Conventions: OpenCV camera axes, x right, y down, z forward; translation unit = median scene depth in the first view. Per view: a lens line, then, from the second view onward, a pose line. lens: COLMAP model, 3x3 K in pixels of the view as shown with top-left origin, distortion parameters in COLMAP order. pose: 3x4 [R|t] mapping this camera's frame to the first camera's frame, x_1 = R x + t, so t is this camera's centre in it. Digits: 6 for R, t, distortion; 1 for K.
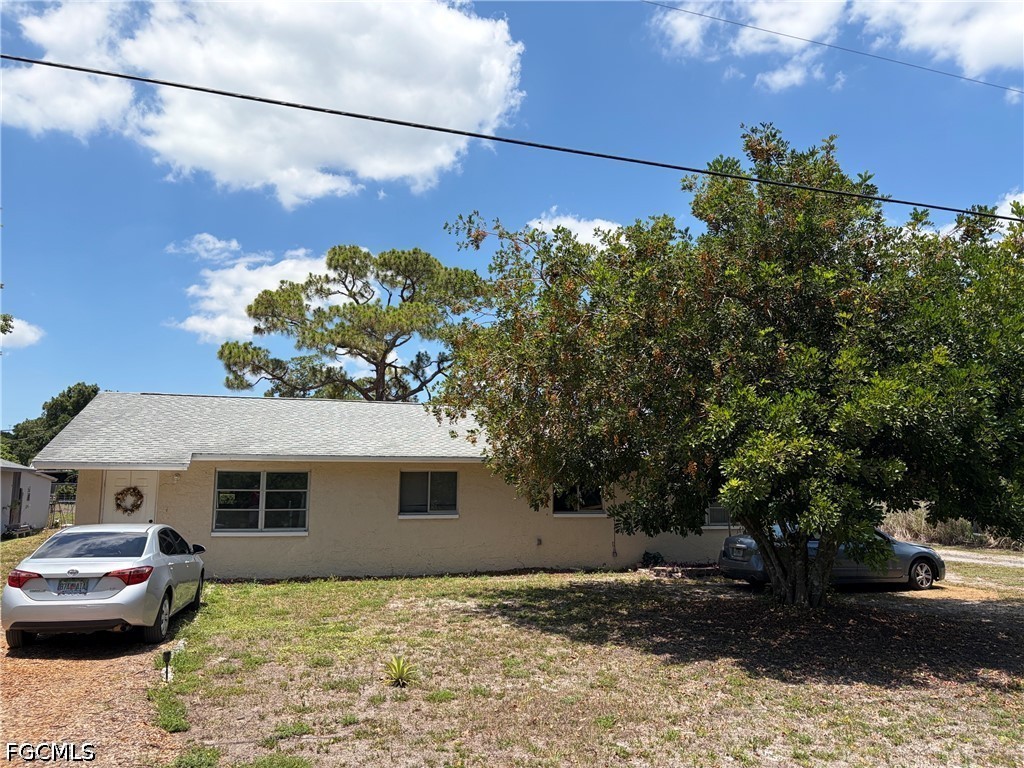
lens RADIAL K [[785.9, 0, 512.6], [0, 785.9, 404.5], [0, 0, 1]] dist [0.034511, 0.002417]
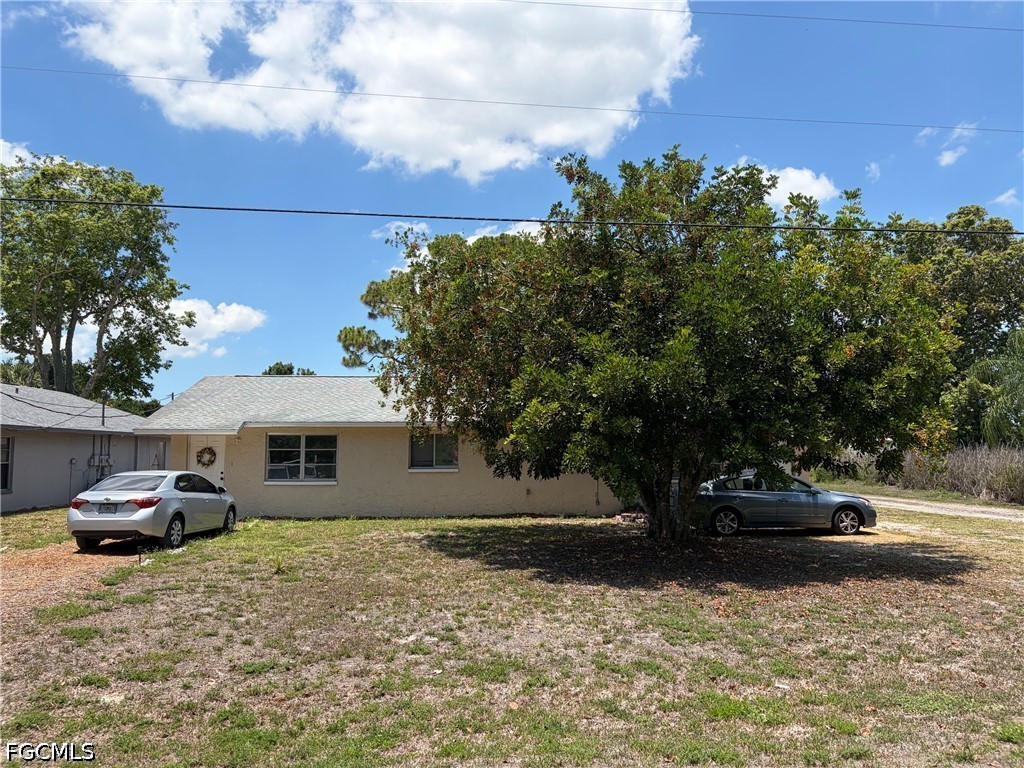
lens RADIAL K [[766.7, 0, 493.4], [0, 766.7, 385.1], [0, 0, 1]] dist [0.040697, 0.000079]
pose [[0.971071, -0.026854, -0.237275, 0.298570], [0.031133, 0.999413, 0.014303, -0.005381], [0.236752, -0.021276, 0.971337, -0.155193]]
